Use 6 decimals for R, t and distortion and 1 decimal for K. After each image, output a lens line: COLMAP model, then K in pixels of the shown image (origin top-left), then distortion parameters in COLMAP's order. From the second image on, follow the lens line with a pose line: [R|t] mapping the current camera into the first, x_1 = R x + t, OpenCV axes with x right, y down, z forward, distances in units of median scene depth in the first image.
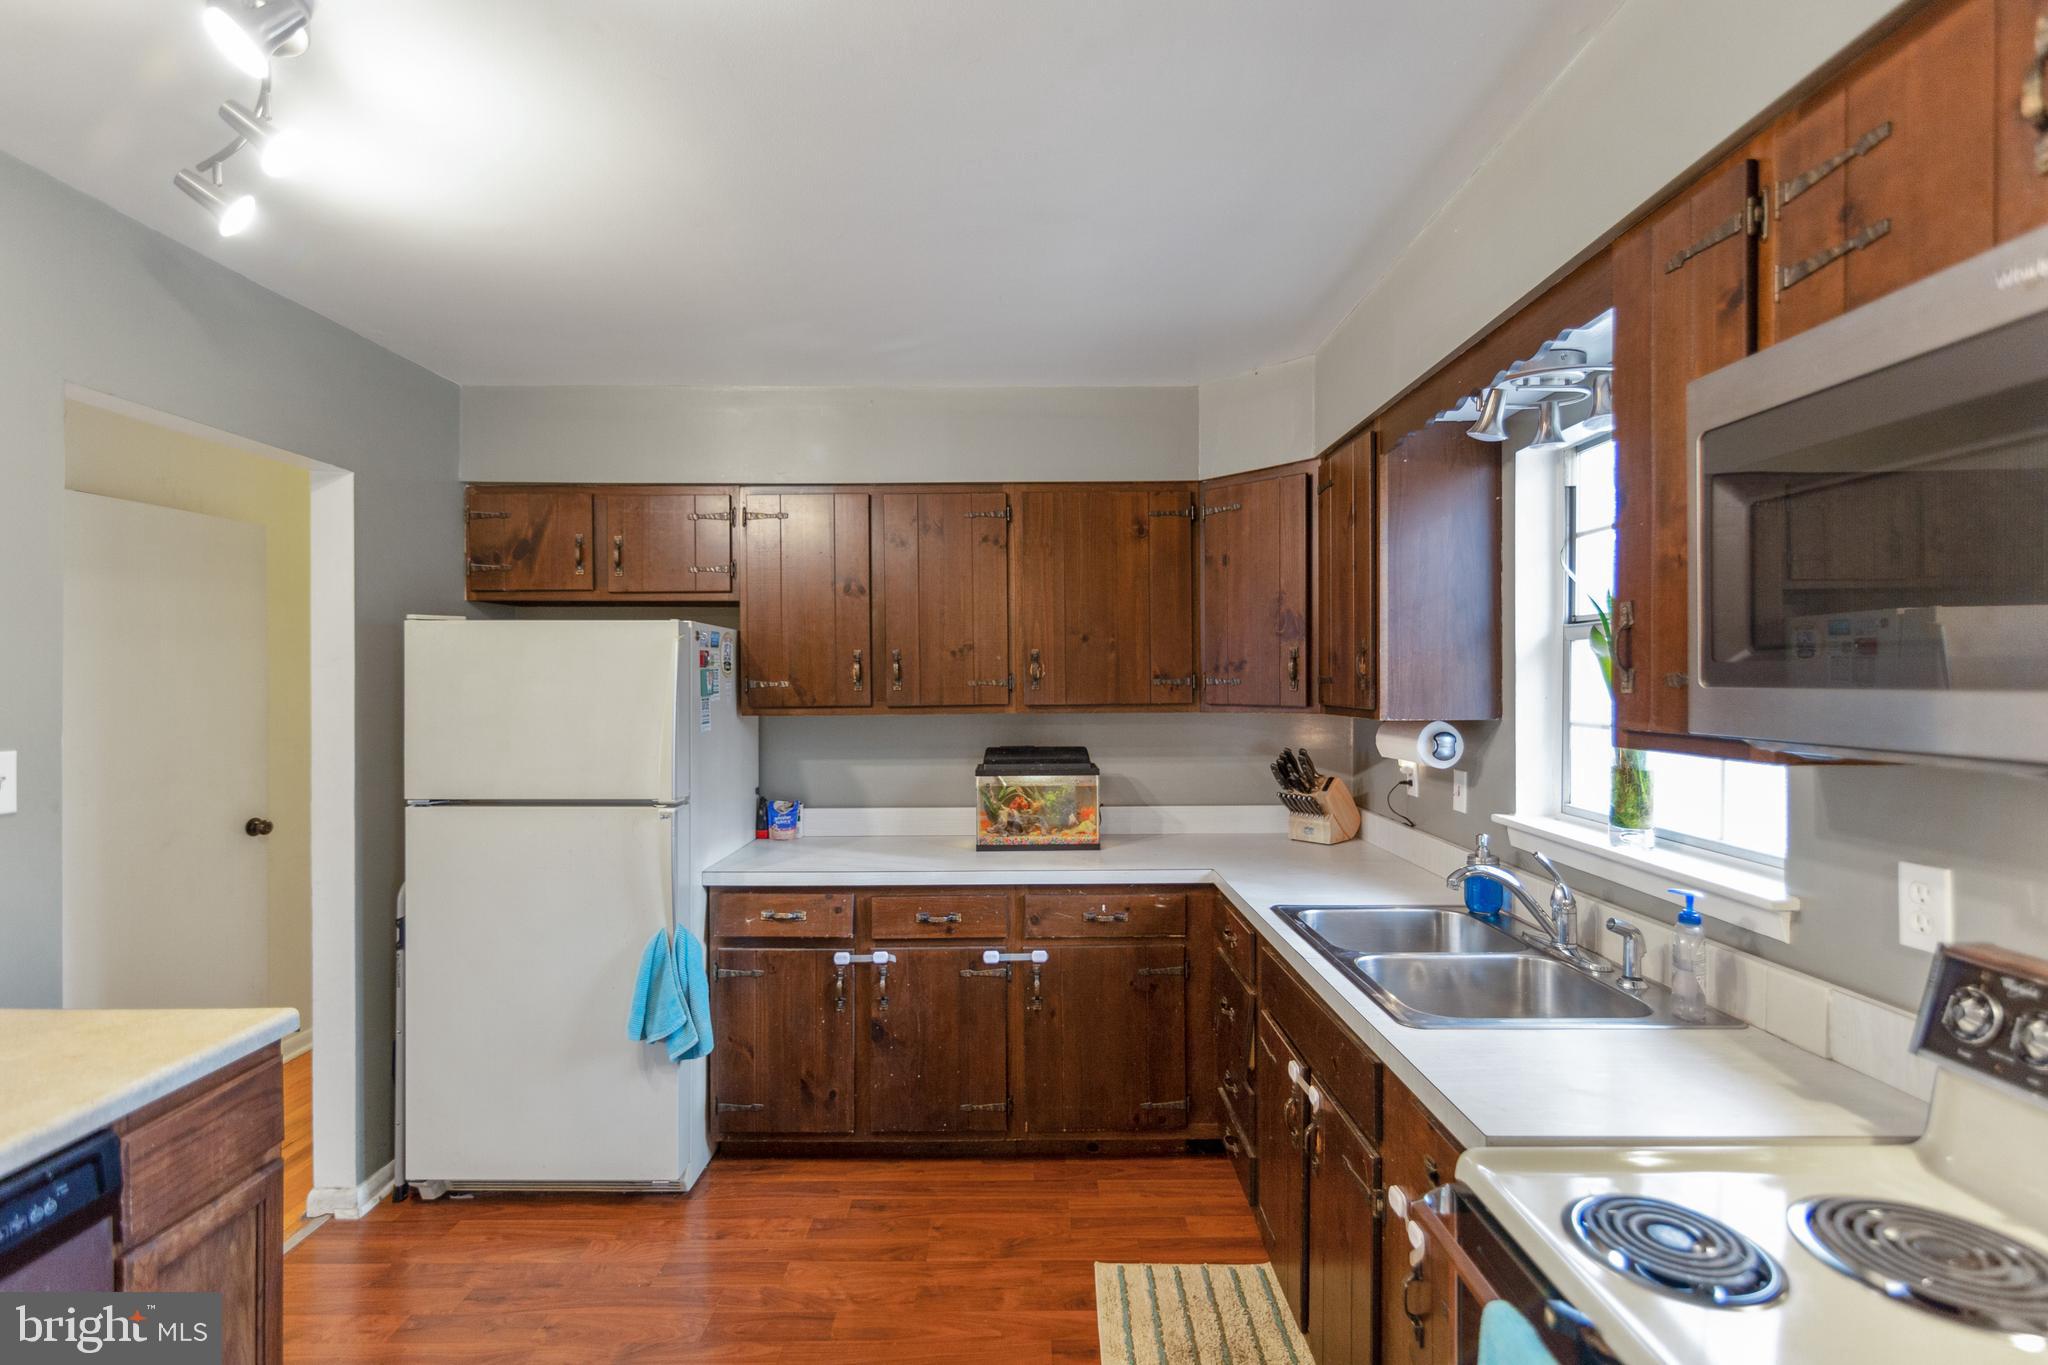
lens RADIAL K [[928.4, 0, 1024.0], [0, 928.4, 682.5], [0, 0, 1]] dist [0.000046, 0.000093]
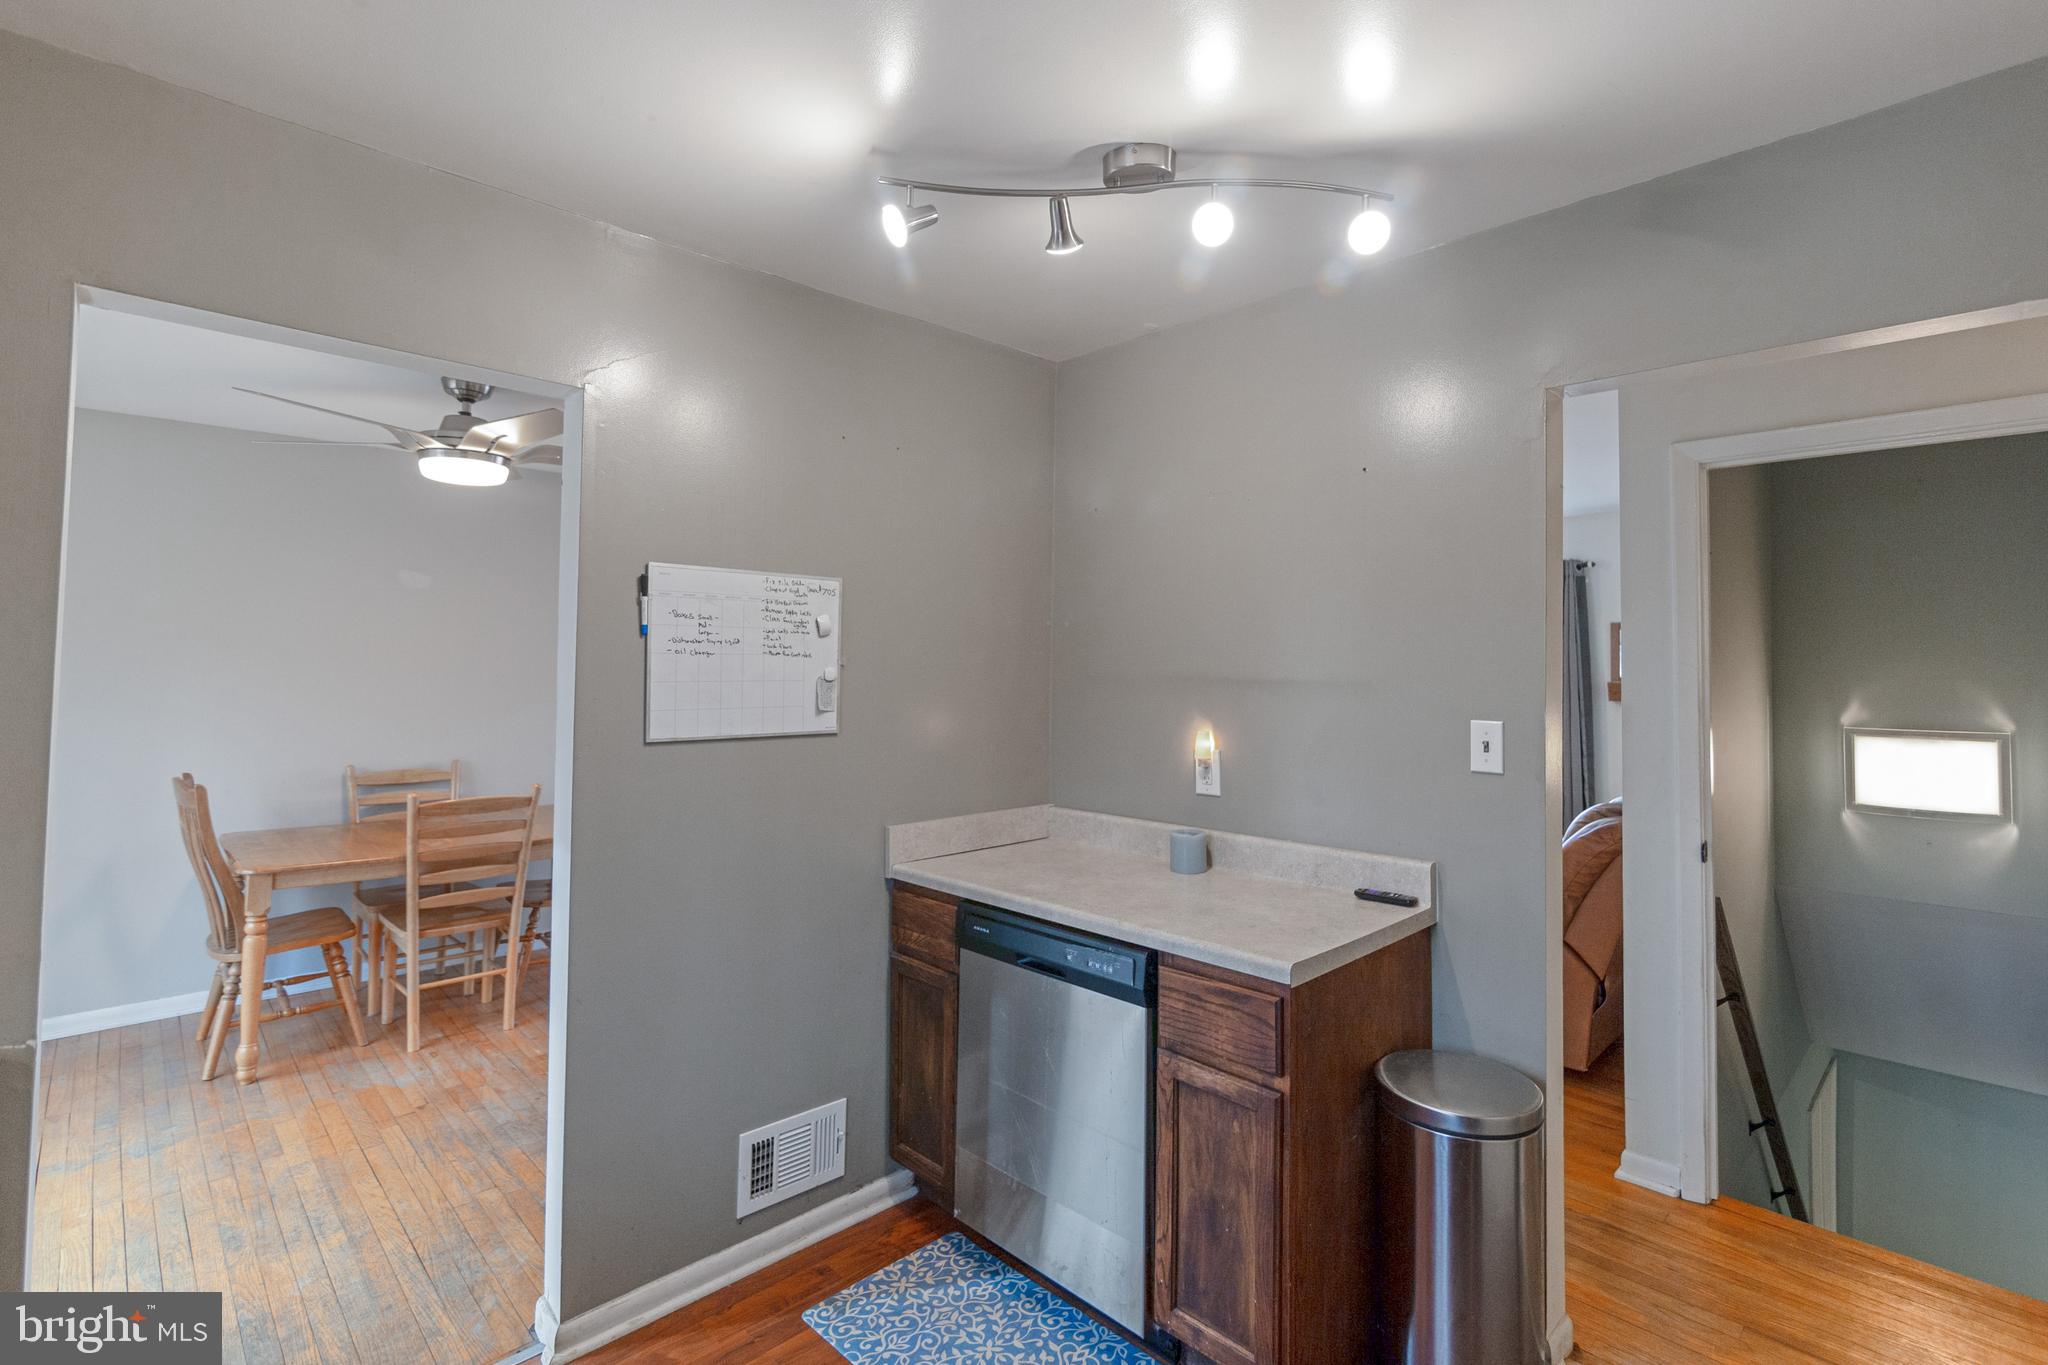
lens RADIAL K [[954.6, 0, 1024.0], [0, 954.6, 682.5], [0, 0, 1]] dist [0.000420, 0.000325]
pose [[-0.715313, 0.013300, -0.698678, 0.202661], [-0.002247, 0.999770, 0.021333, 0.012569], [0.698801, 0.016830, -0.715118, 1.740186]]
